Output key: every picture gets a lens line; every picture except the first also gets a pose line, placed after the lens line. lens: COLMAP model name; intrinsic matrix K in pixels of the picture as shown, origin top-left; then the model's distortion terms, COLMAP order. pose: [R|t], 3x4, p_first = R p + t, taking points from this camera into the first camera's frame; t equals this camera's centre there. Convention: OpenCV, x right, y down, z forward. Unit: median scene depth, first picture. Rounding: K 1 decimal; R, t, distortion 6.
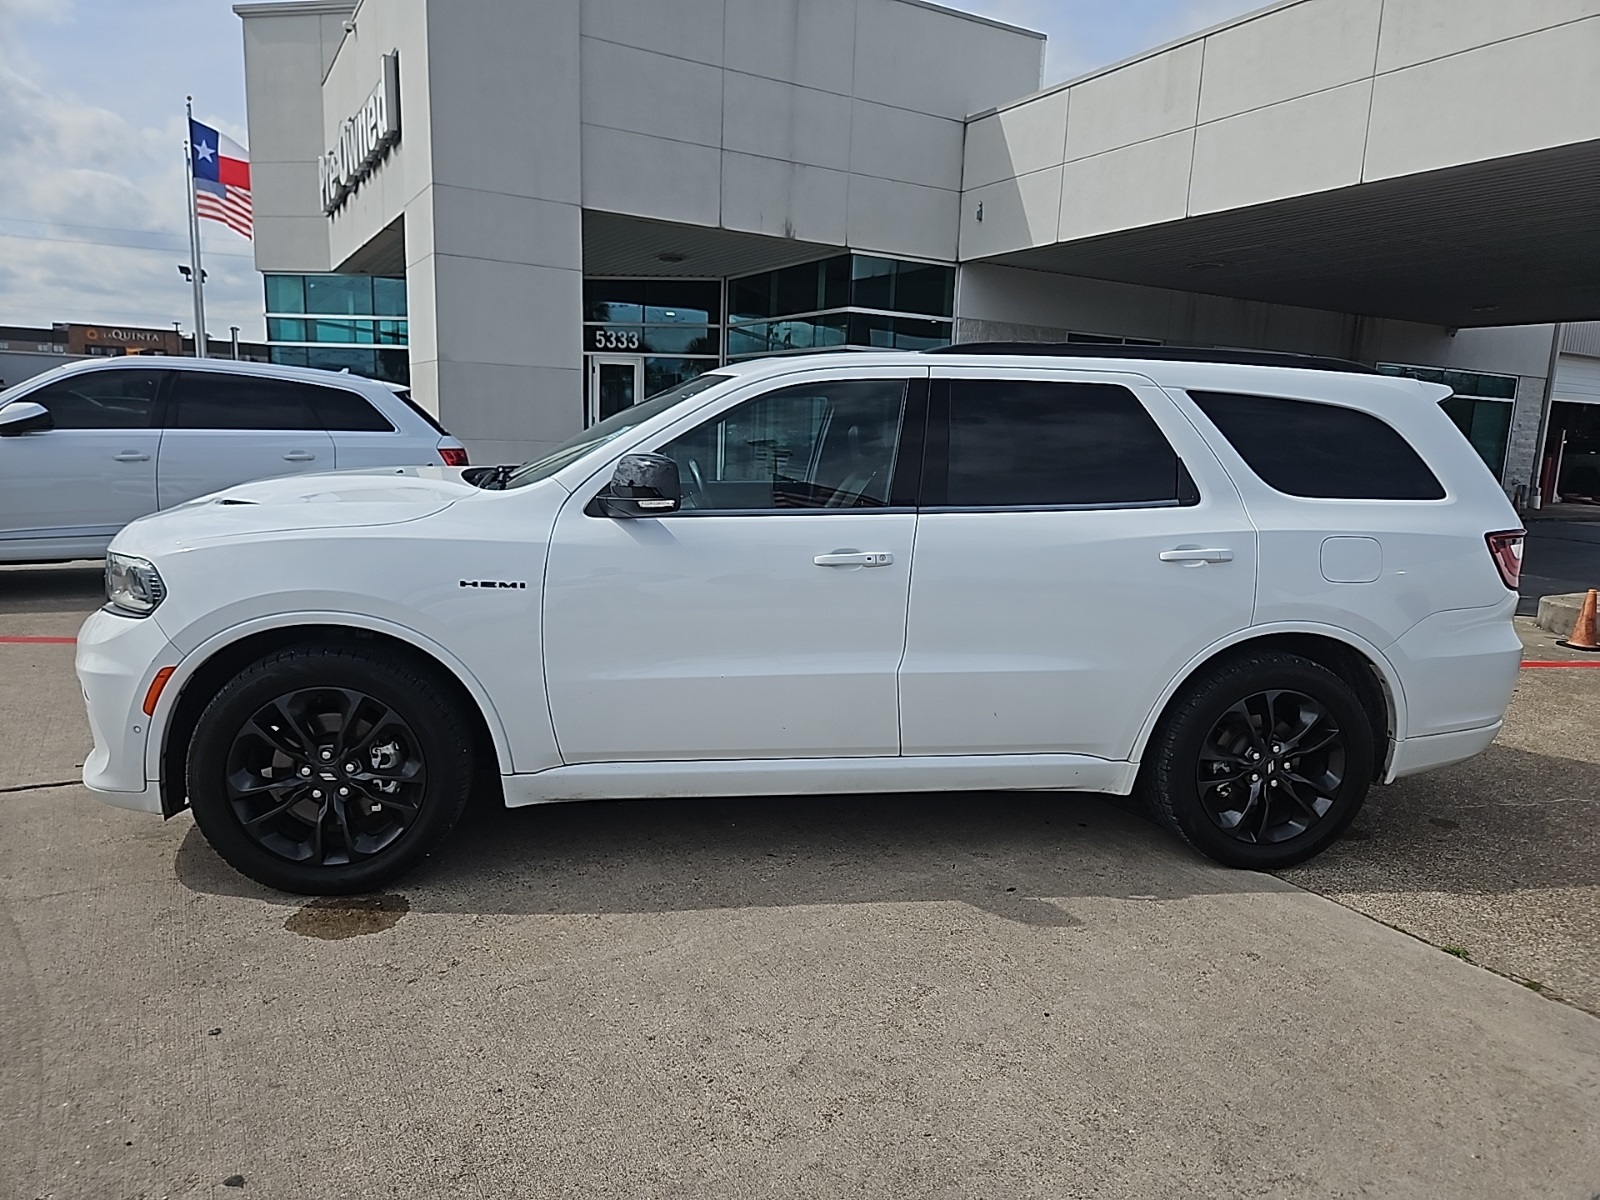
lens RADIAL K [[1067.5, 0, 794.2], [0, 1067.5, 677.3], [0, 0, 1]] dist [0.040285, -0.042653]
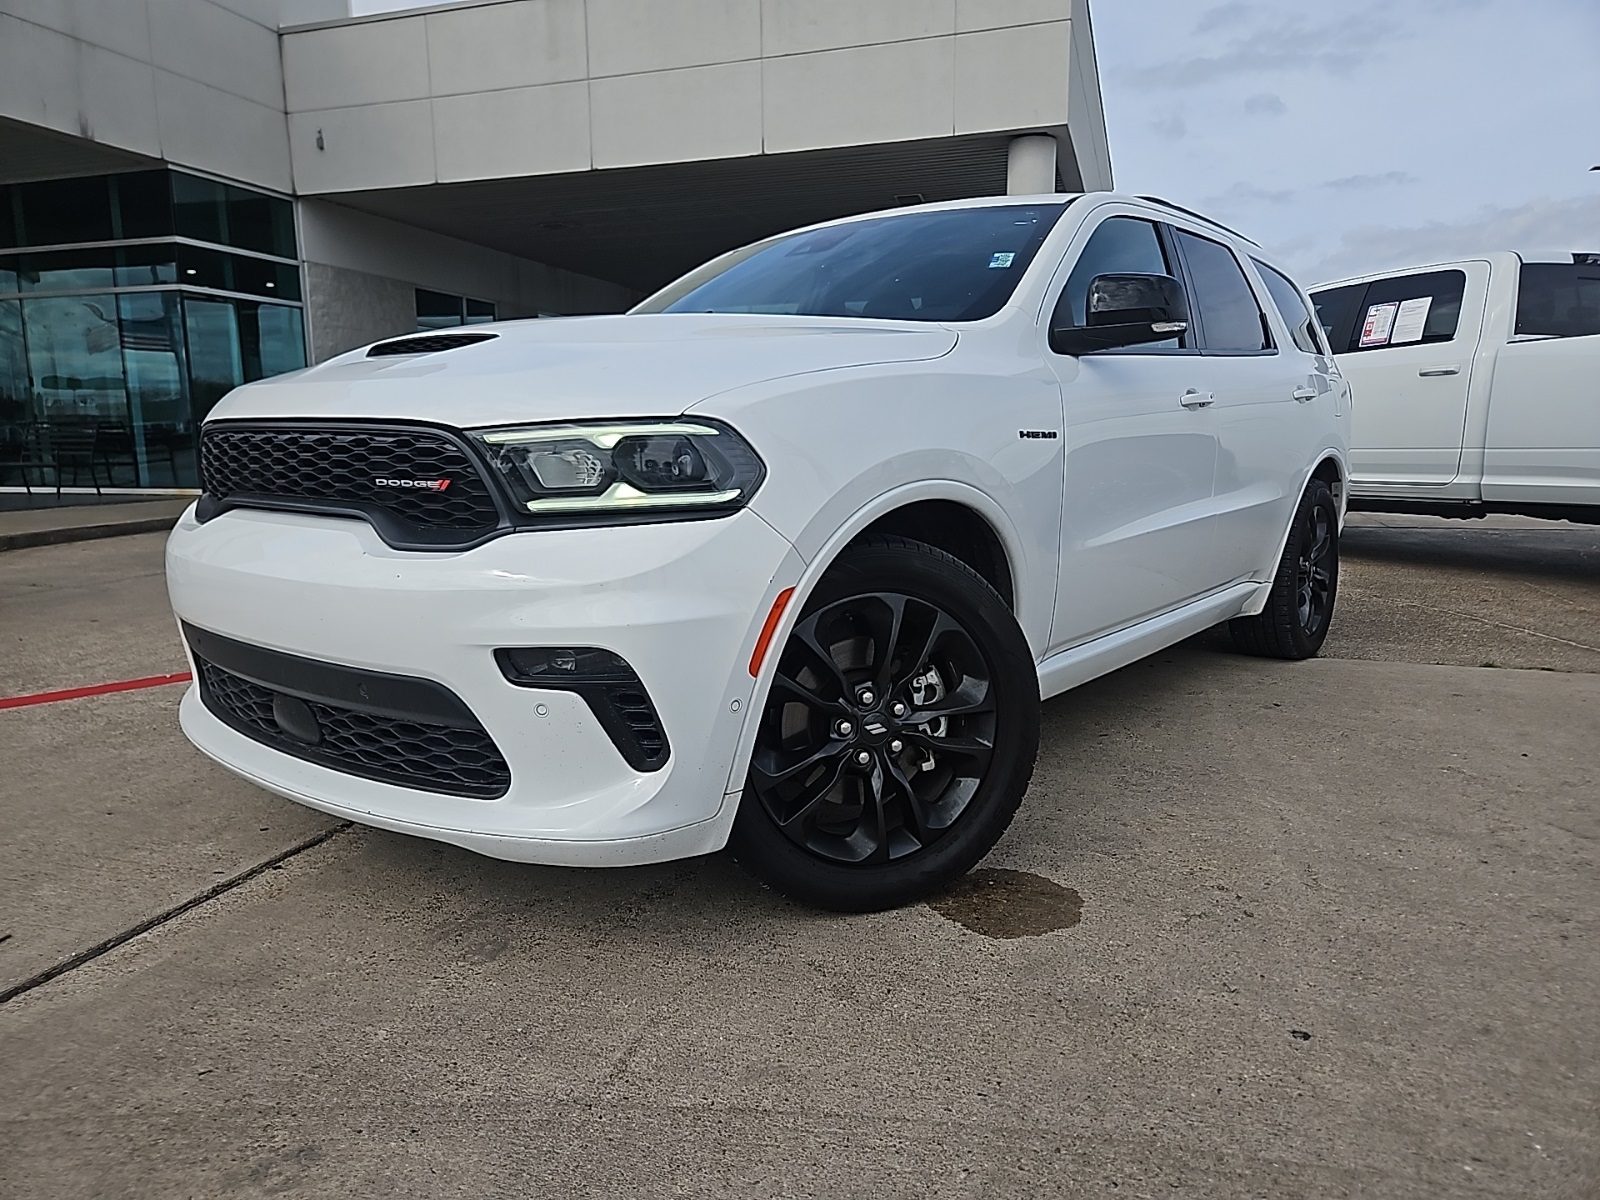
lens RADIAL K [[1063.1, 0, 806.9], [0, 1063.1, 652.9], [0, 0, 1]] dist [0.070830, -0.060952]
pose [[0.734725, -0.177565, 0.654714, -0.198632], [0.184063, 0.981110, 0.059529, -0.001649], [-0.652916, 0.076772, 0.753529, 0.112405]]
